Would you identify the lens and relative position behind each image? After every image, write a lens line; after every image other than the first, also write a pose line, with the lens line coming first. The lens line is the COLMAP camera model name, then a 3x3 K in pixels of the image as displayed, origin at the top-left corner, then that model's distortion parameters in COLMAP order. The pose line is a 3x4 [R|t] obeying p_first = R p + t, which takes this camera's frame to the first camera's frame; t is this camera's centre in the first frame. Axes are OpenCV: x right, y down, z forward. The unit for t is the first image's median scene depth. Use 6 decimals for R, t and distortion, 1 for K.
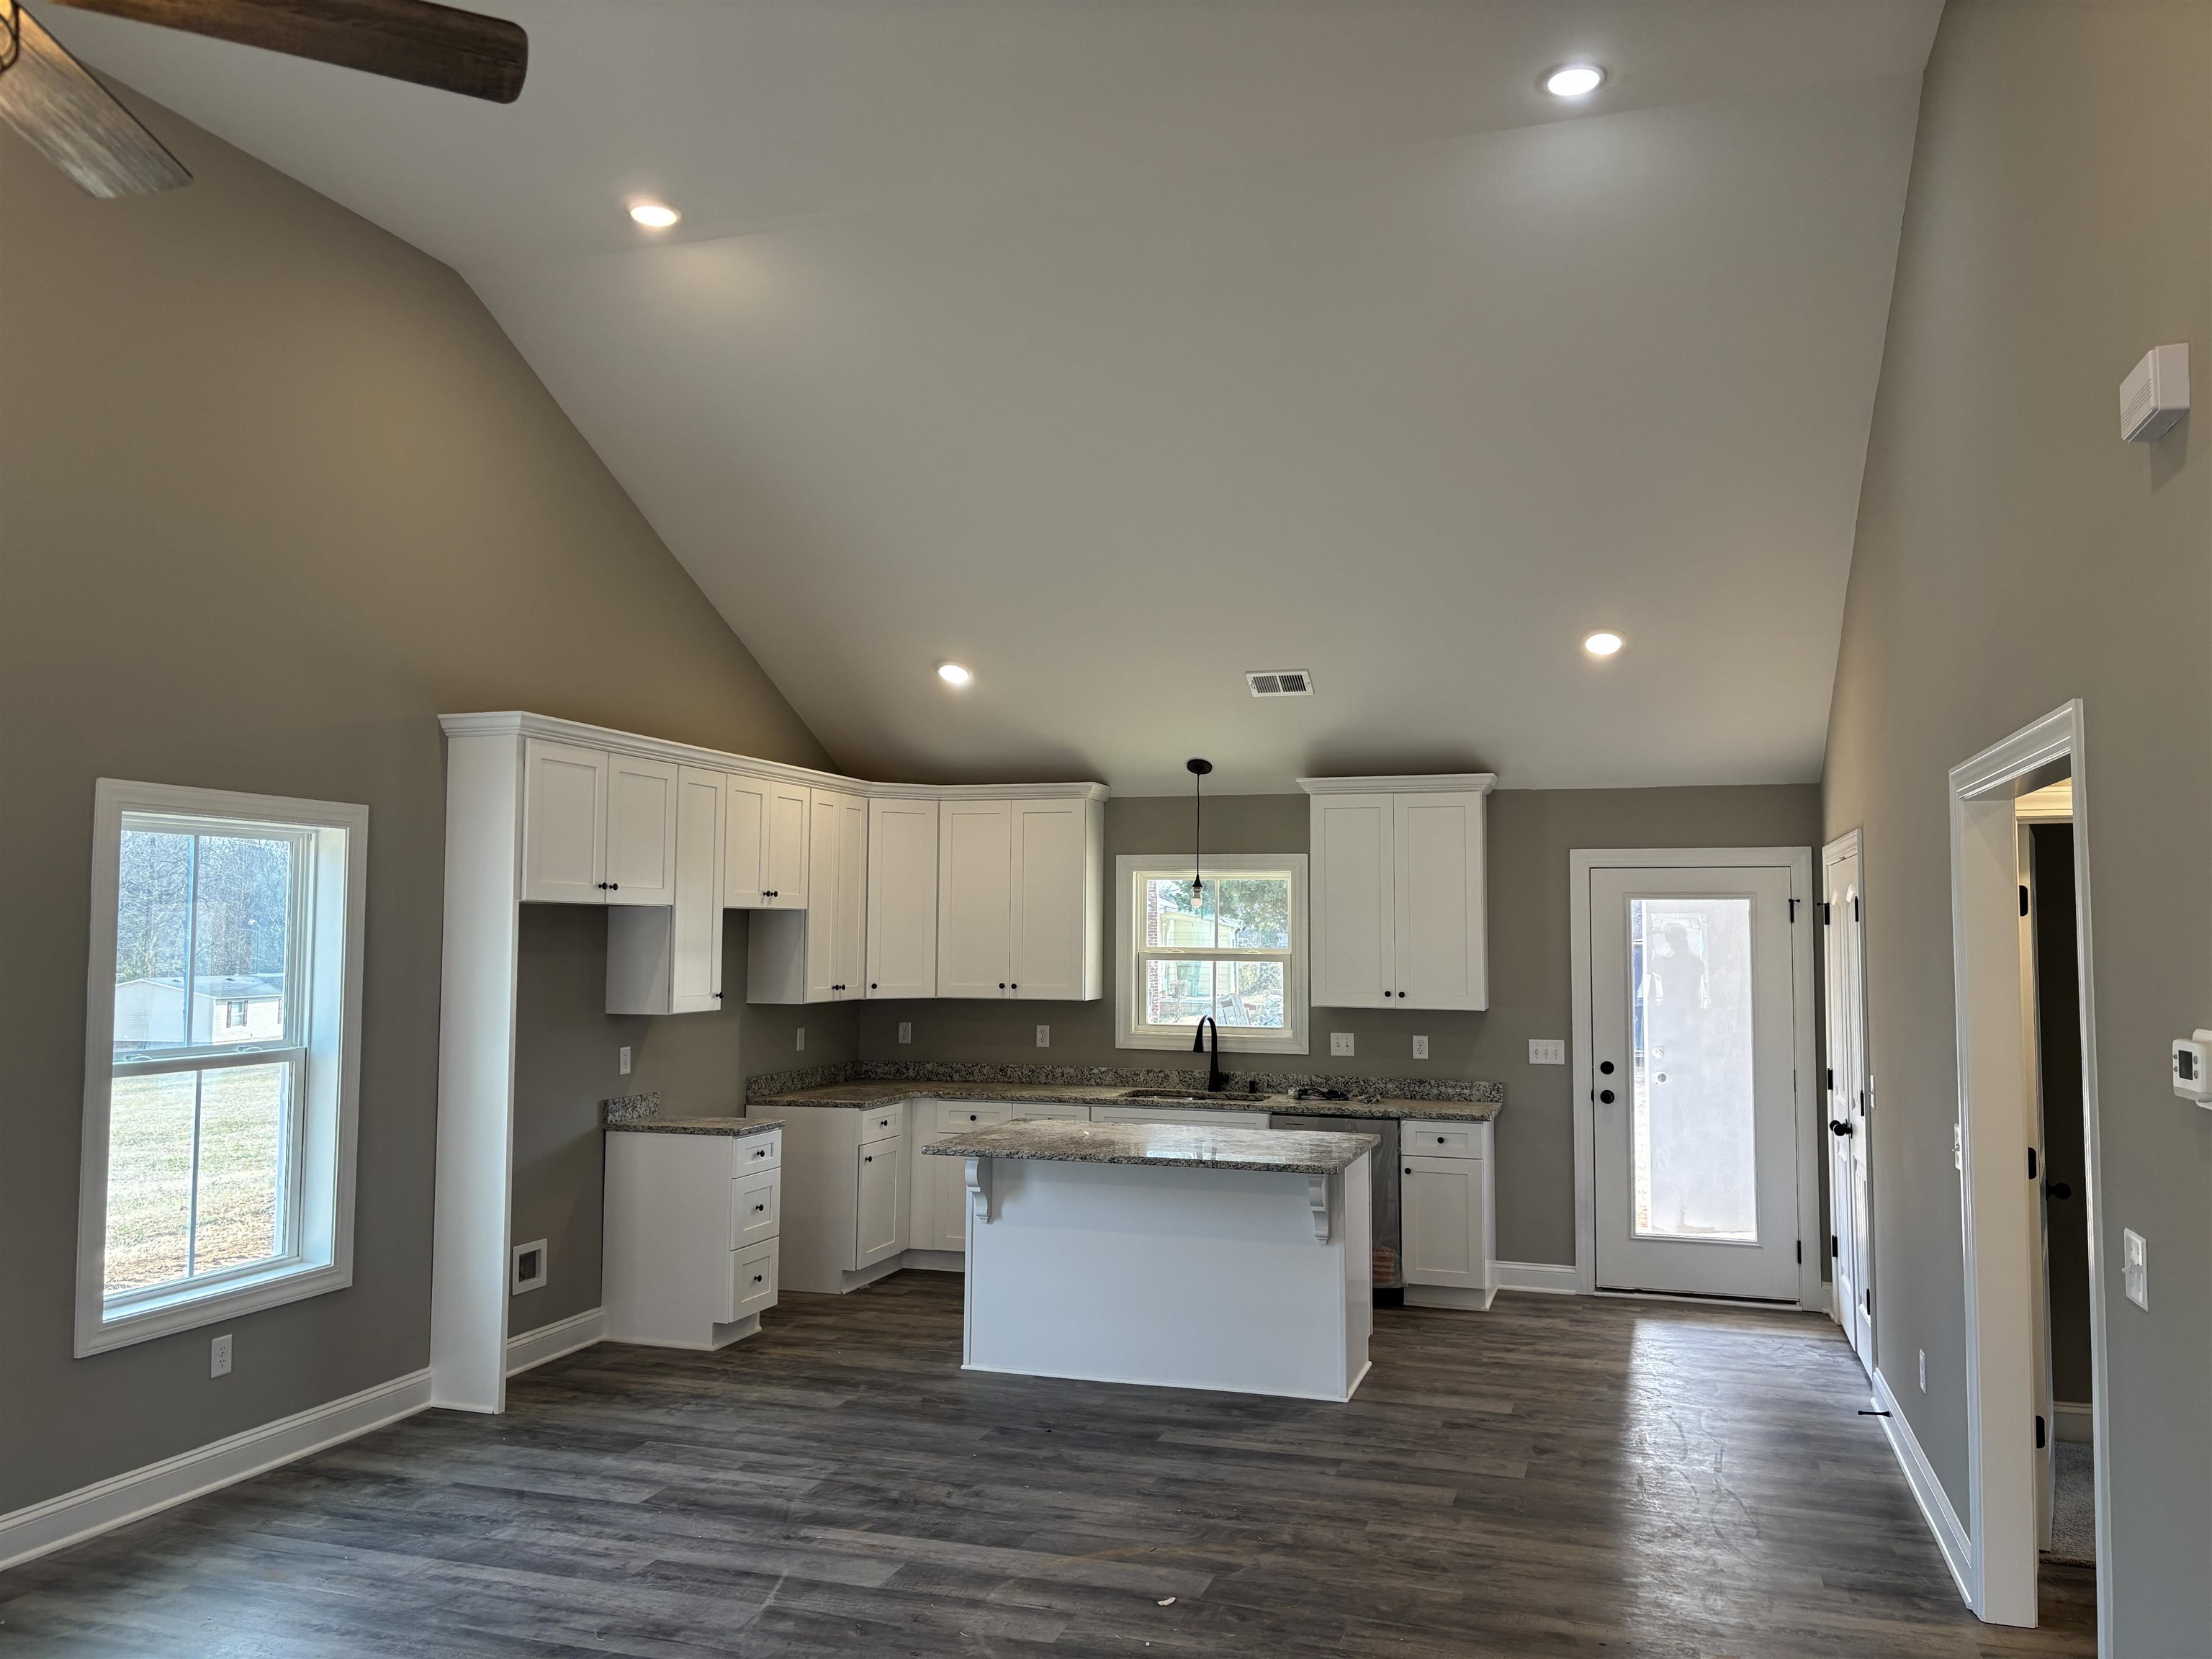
lens RADIAL K [[1675.6, 0, 1108.9], [0, 1675.6, 839.2], [0, 0, 1]] dist [0.053201, -0.048825]
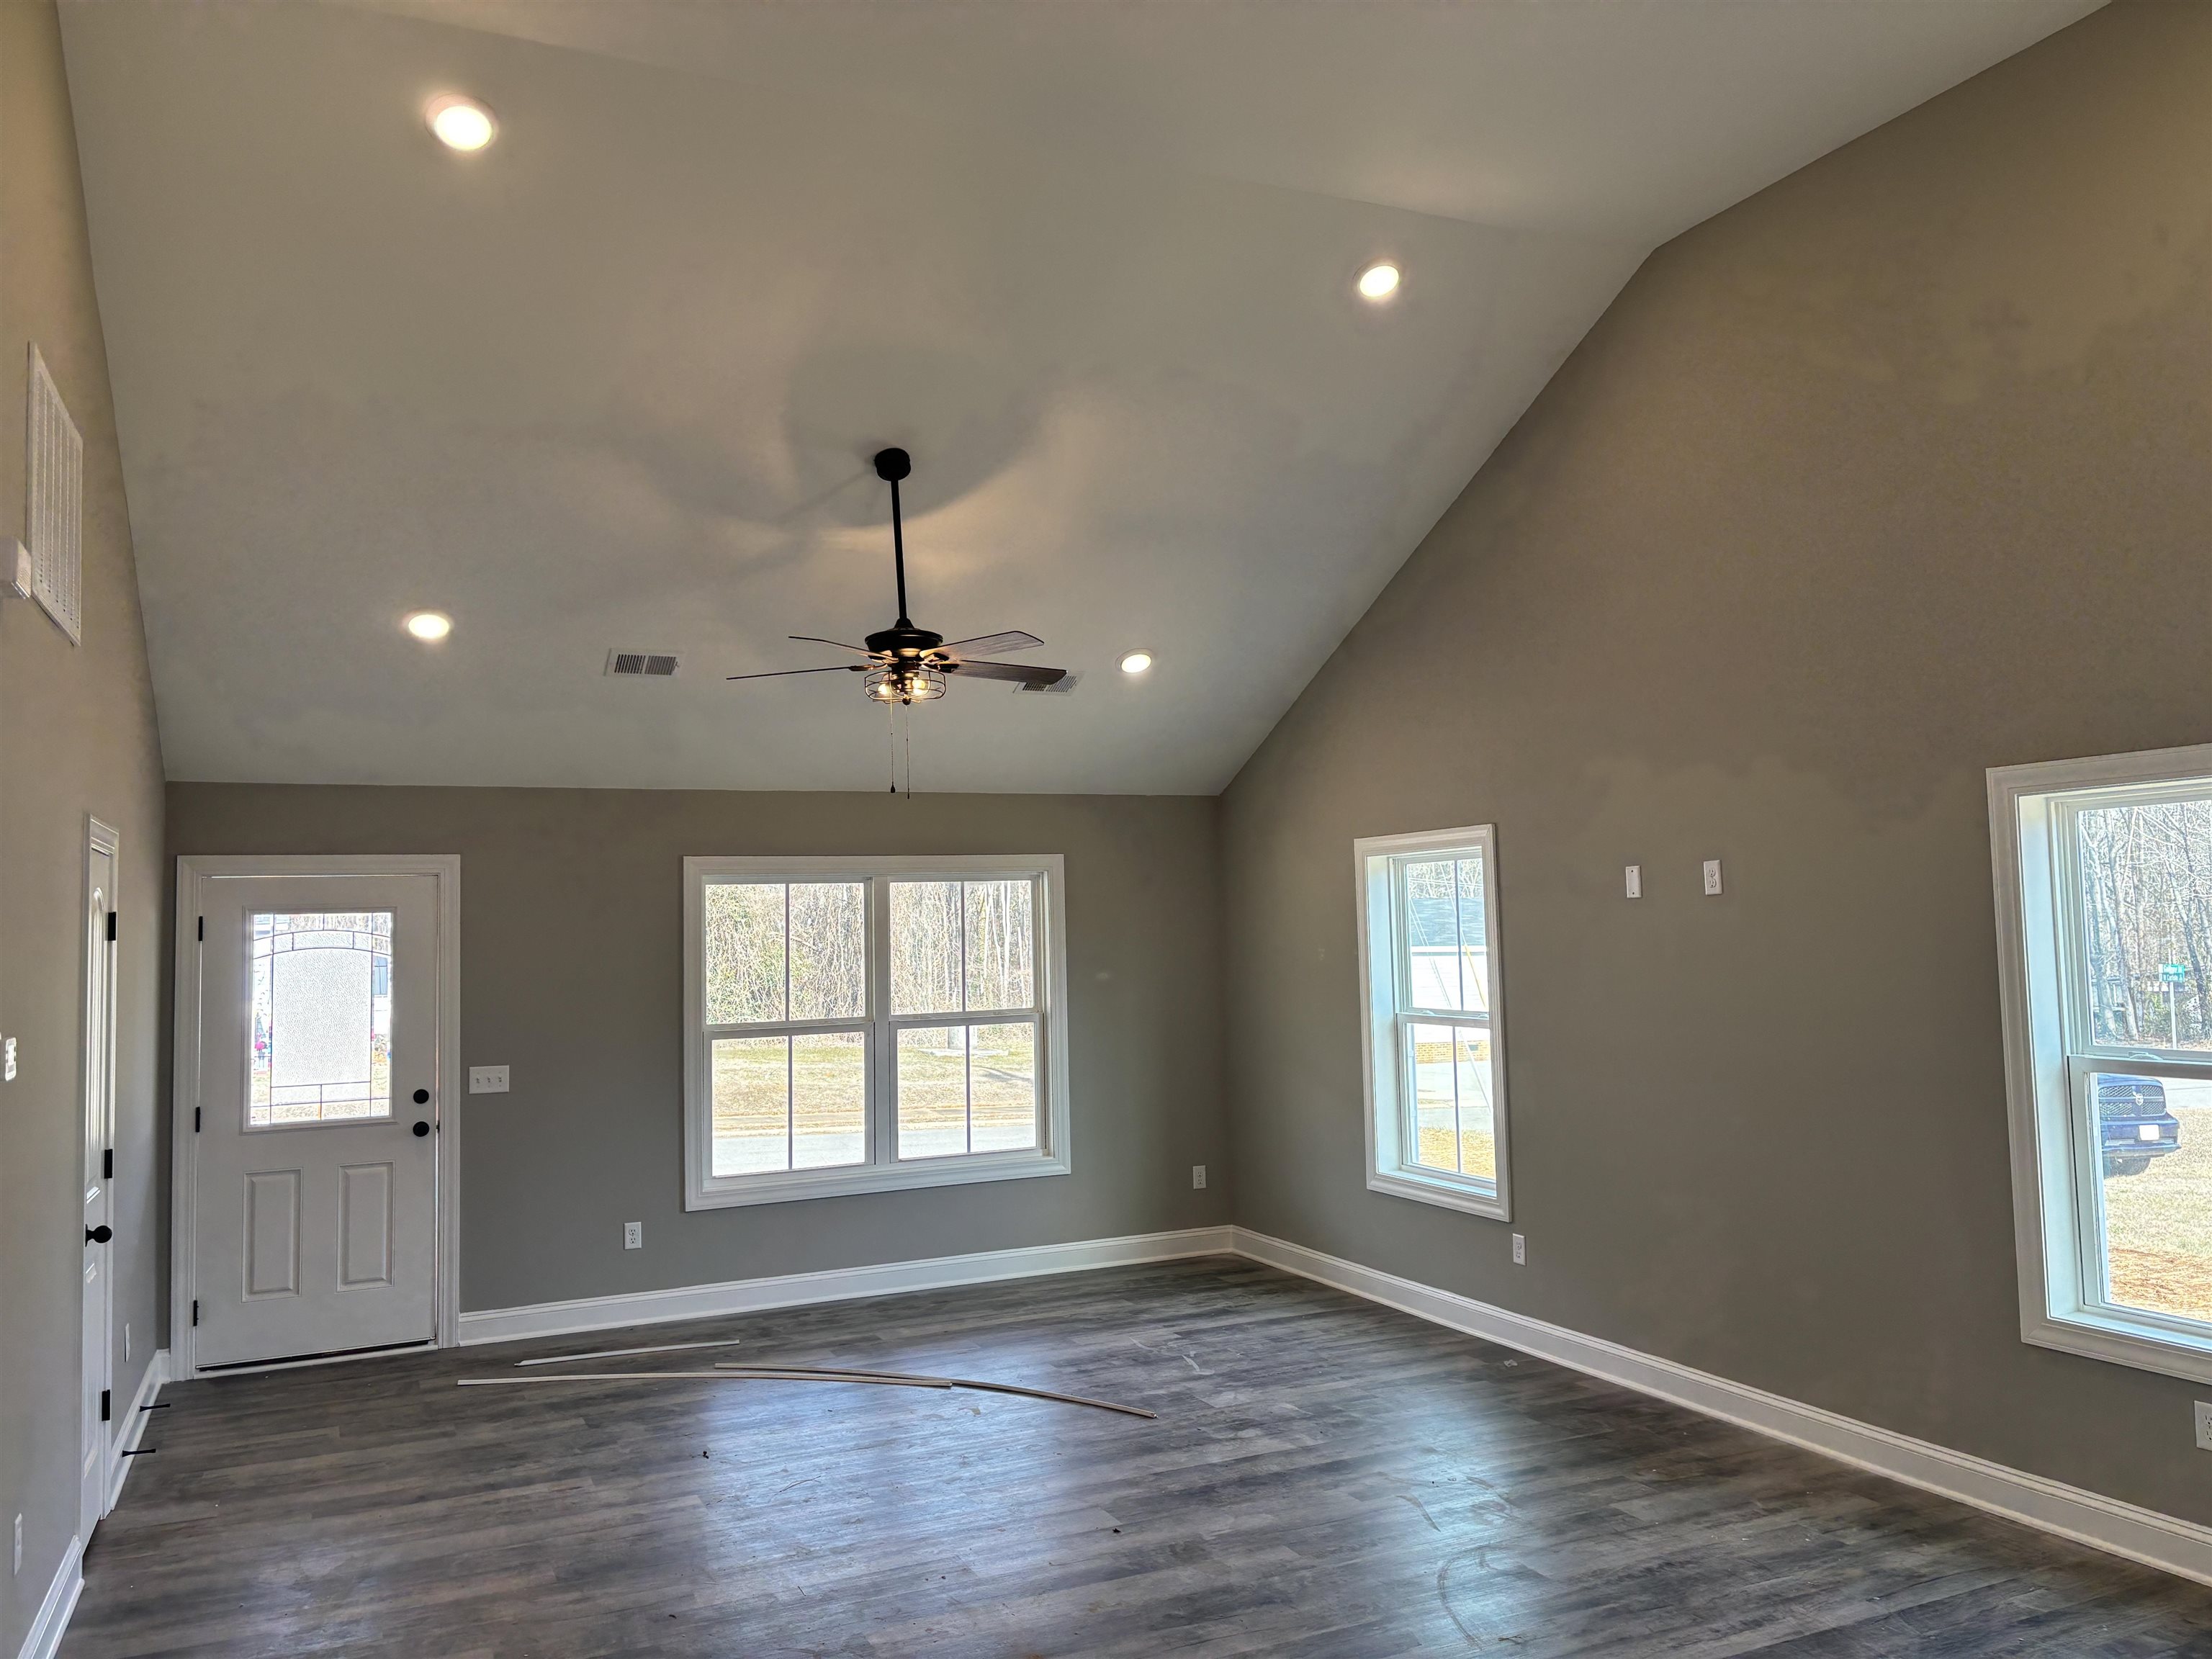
lens RADIAL K [[1661.0, 0, 1129.1], [0, 1661.0, 825.7], [0, 0, 1]] dist [0.066778, -0.080585]
pose [[-0.728938, -0.032535, -0.683806, 0.426852], [0.057281, 0.992469, -0.108282, 0.070591], [0.682179, -0.118100, -0.721585, 1.248934]]
